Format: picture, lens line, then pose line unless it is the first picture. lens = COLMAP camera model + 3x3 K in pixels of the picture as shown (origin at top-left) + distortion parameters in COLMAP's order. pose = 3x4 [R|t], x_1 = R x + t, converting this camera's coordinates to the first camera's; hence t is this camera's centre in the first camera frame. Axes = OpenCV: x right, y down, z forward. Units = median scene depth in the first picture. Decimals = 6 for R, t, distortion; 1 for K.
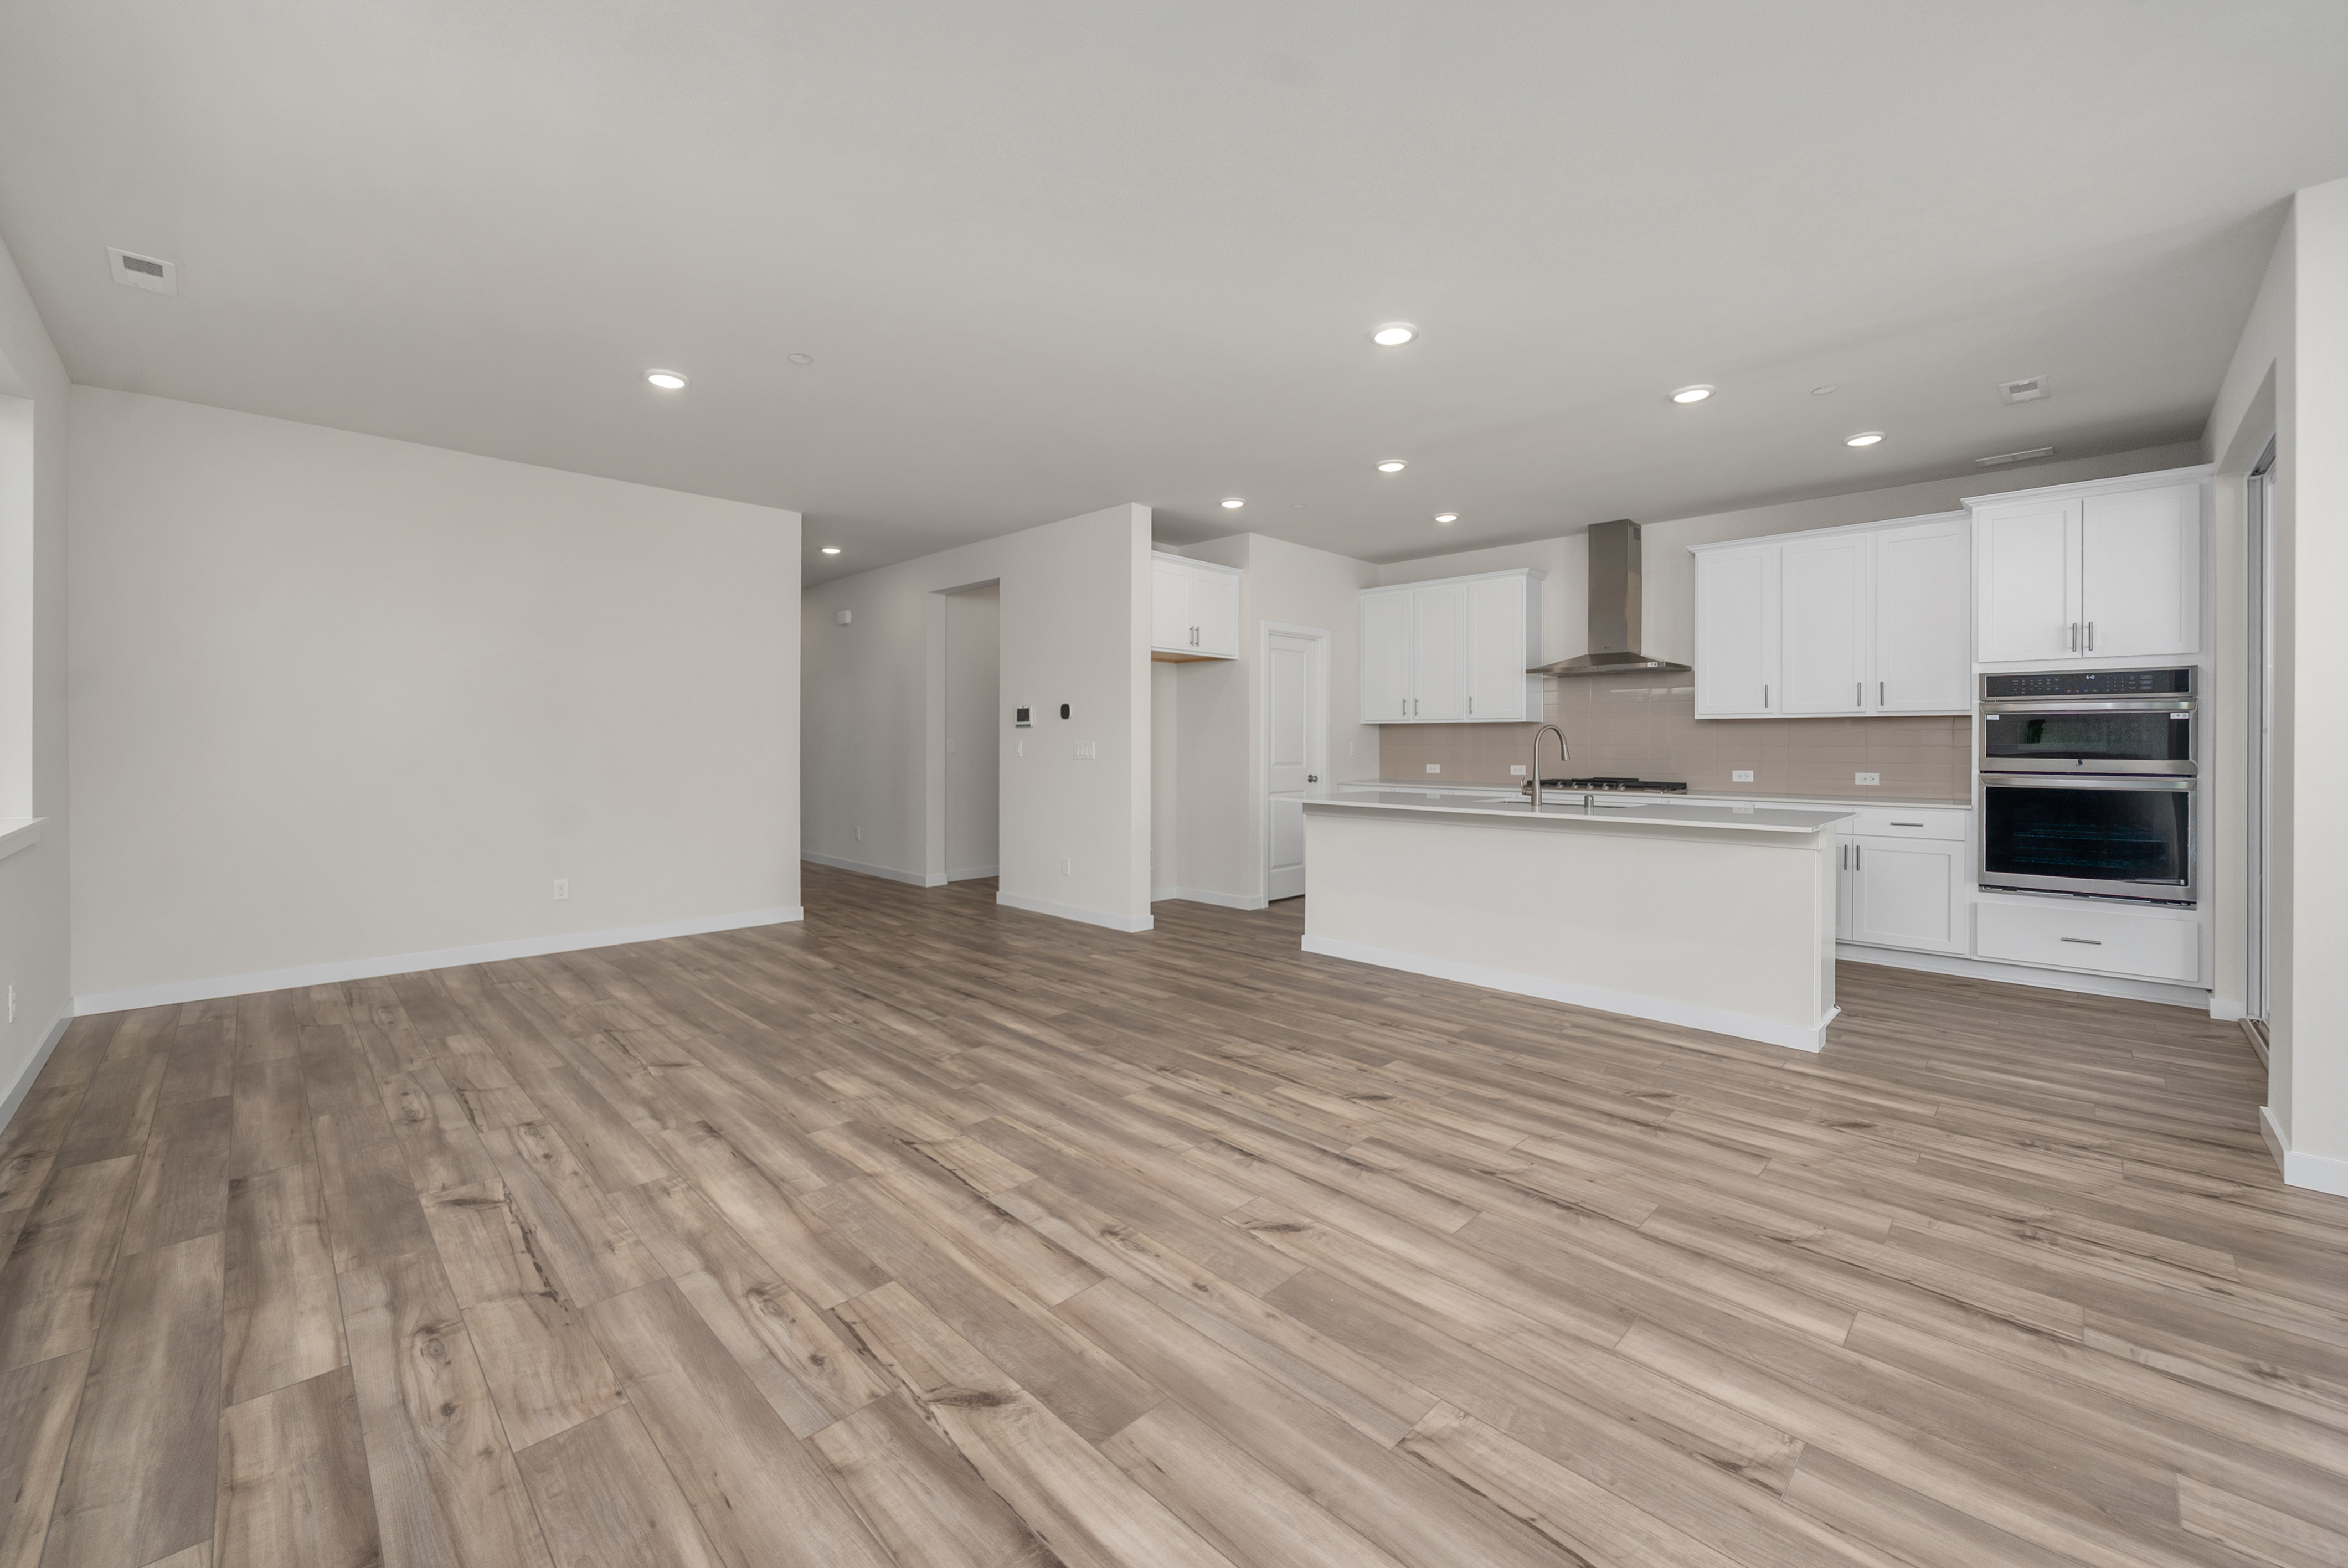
lens RADIAL K [[926.5, 0, 1169.5], [0, 926.5, 741.3], [0, 0, 1]] dist [-0.000982, -0.000250]
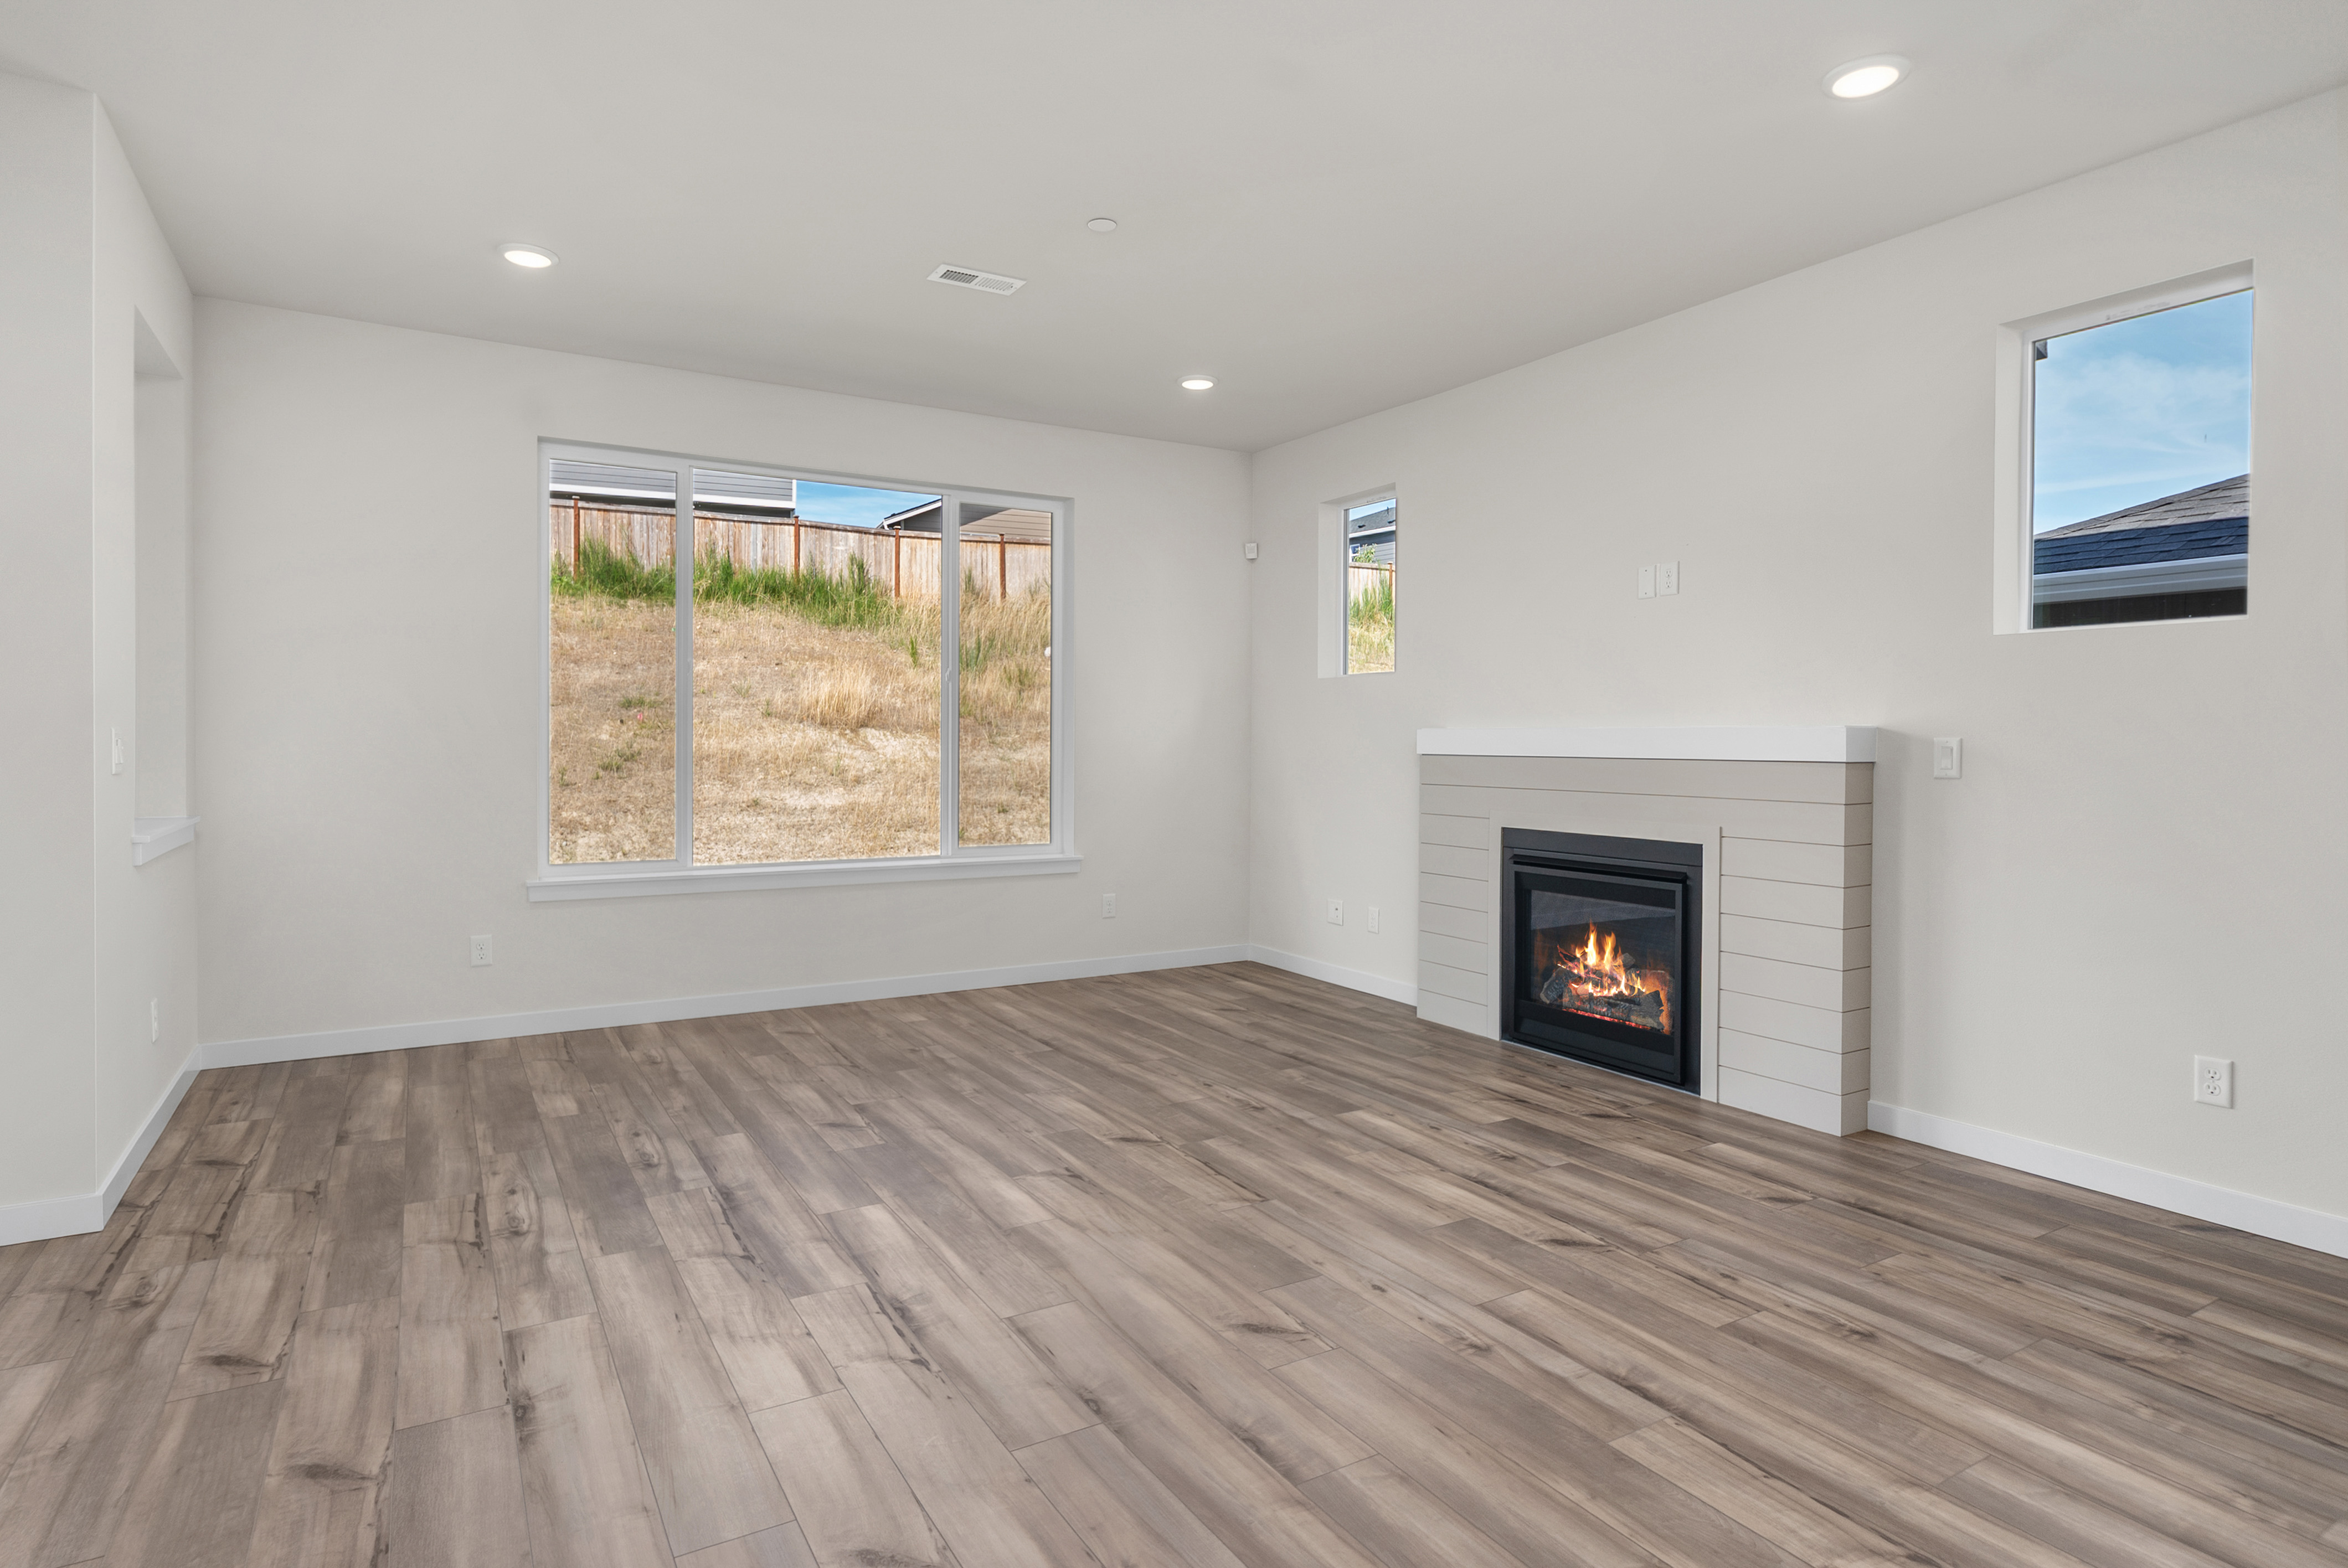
lens RADIAL K [[1243.8, 0, 1174.0], [0, 1243.8, 784.0], [0, 0, 1]] dist [0.000144, -0.000180]
pose [[-0.969768, -0.017732, 0.243382, -0.047179], [-0.009036, 0.999282, 0.036801, 0.003089], [-0.243860, 0.033489, -0.969232, 1.609062]]
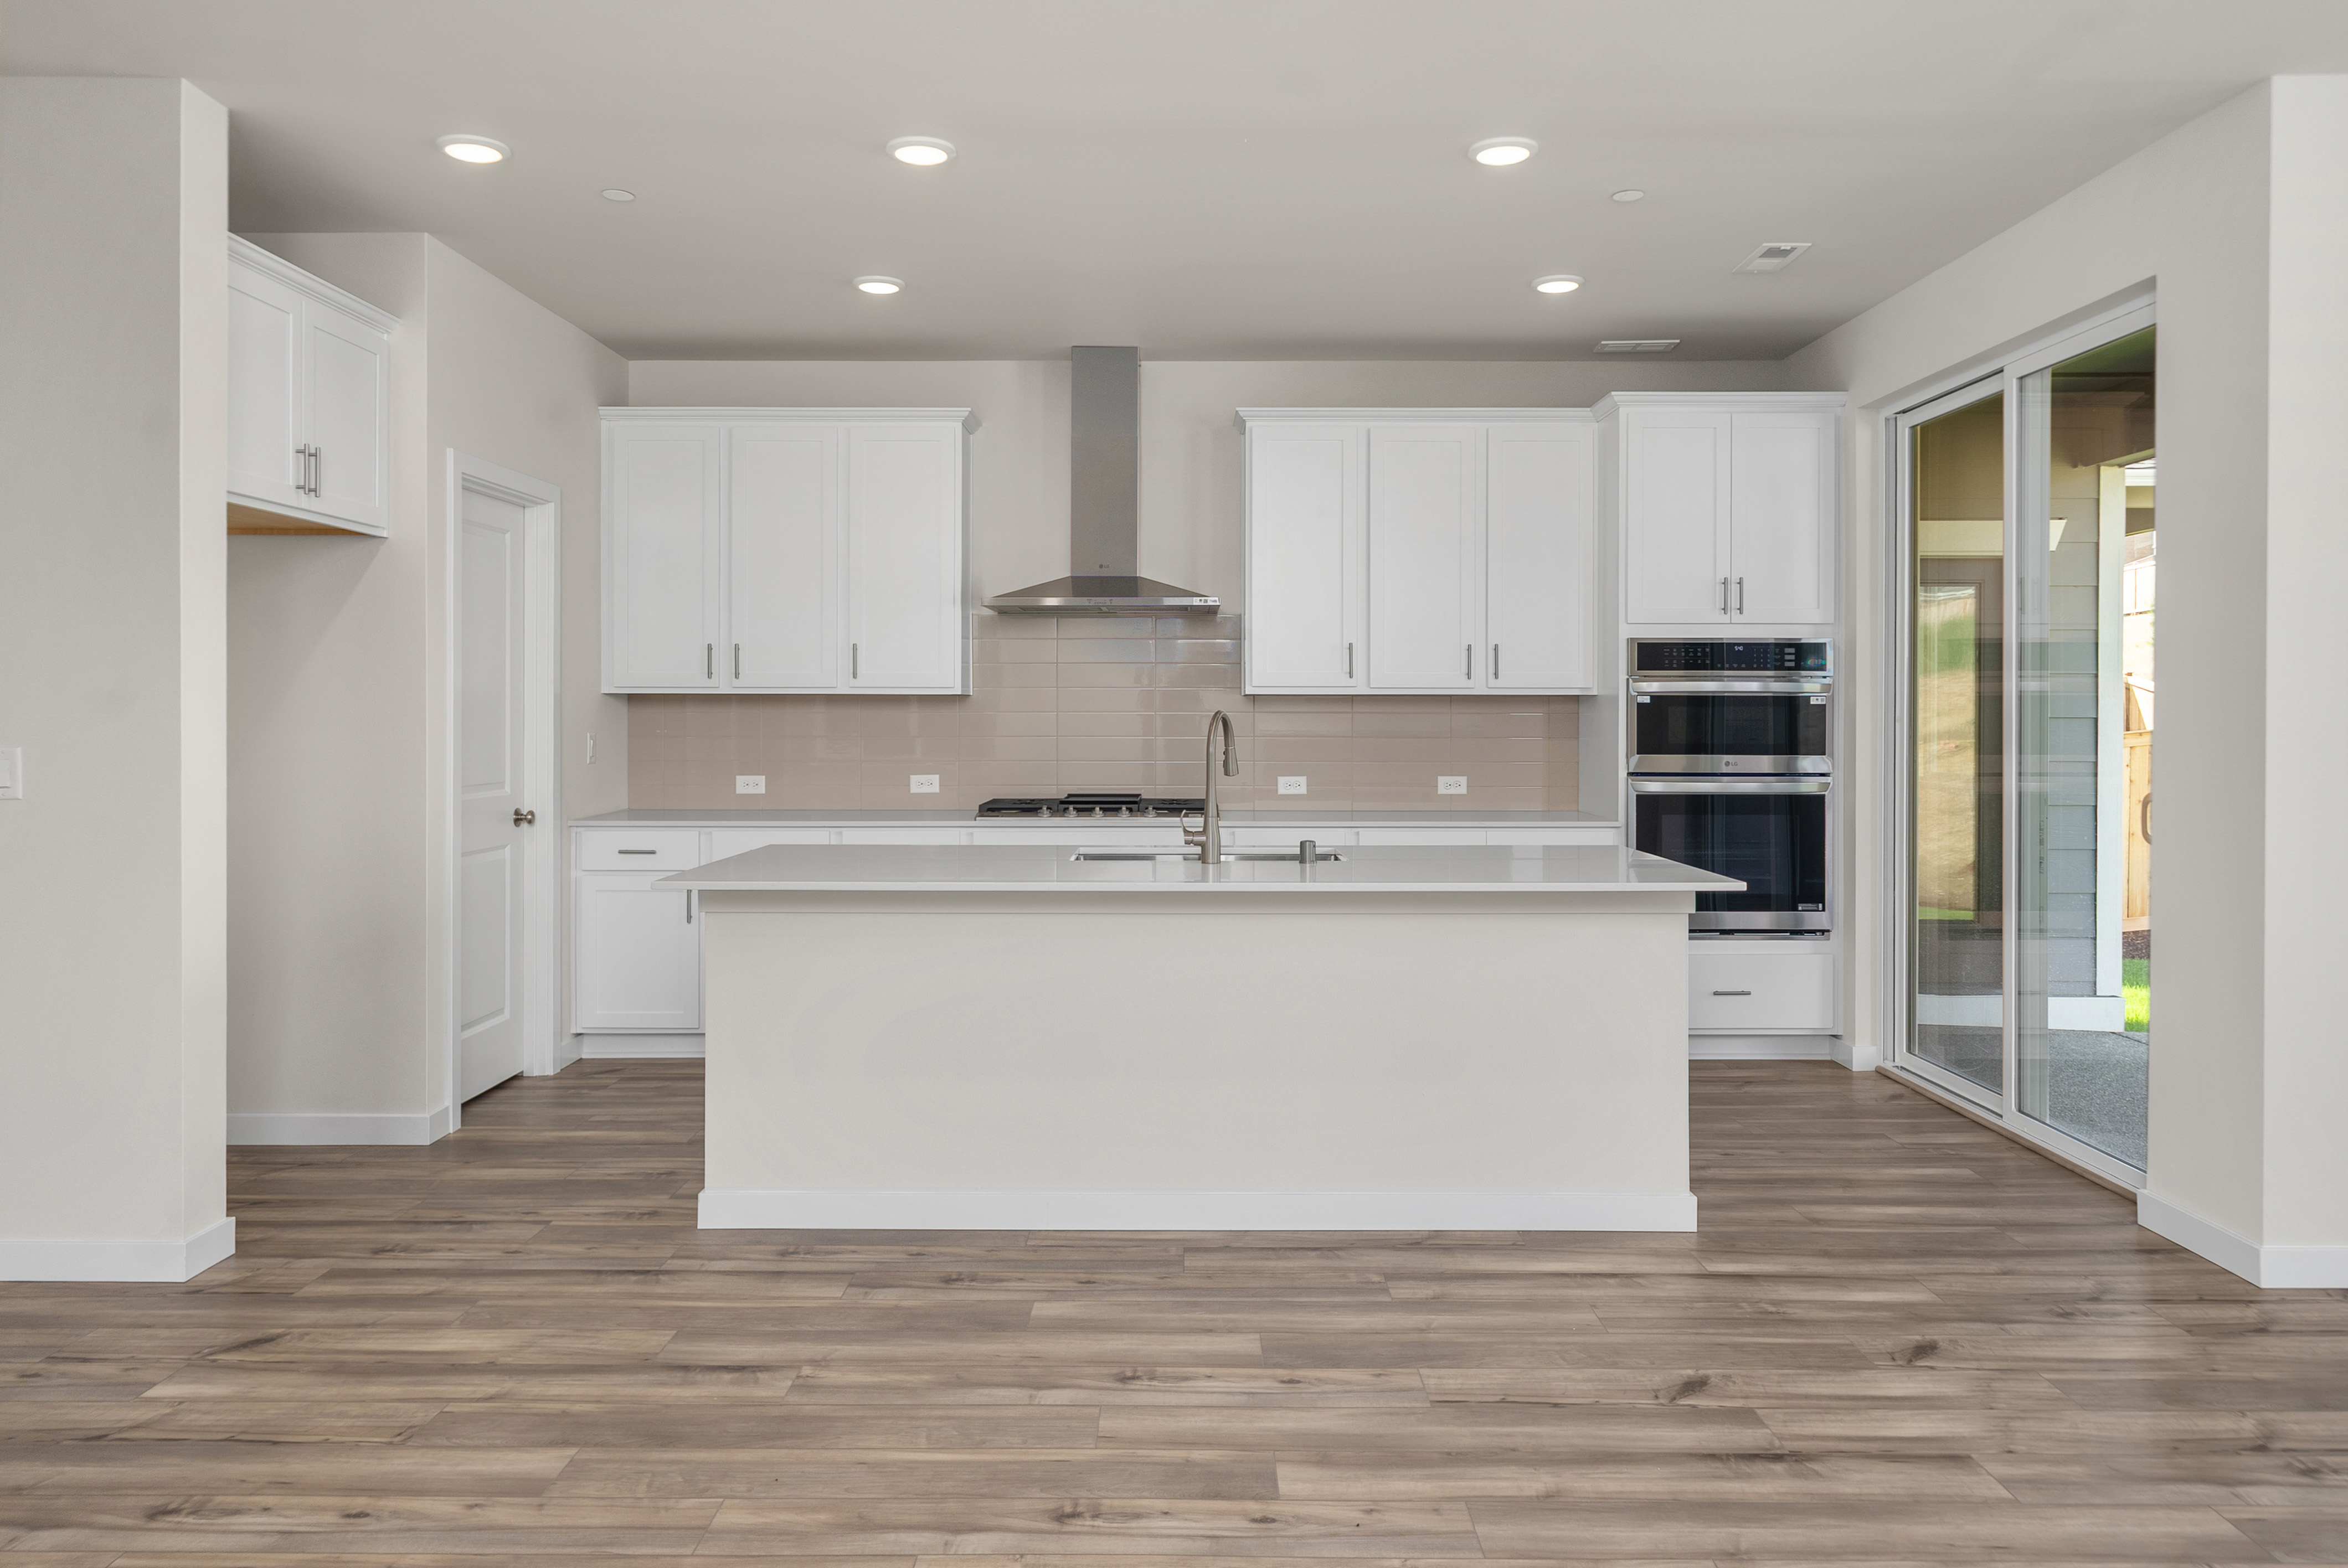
lens RADIAL K [[1600.3, 0, 1167.5], [0, 1600.3, 707.8], [0, 0, 1]] dist [0.002532, -0.000395]
pose [[0.709087, -0.001647, 0.705119, -0.410761], [0.000529, 0.999998, 0.001805, -0.033204], [-0.705121, -0.000907, 0.709087, 0.575781]]
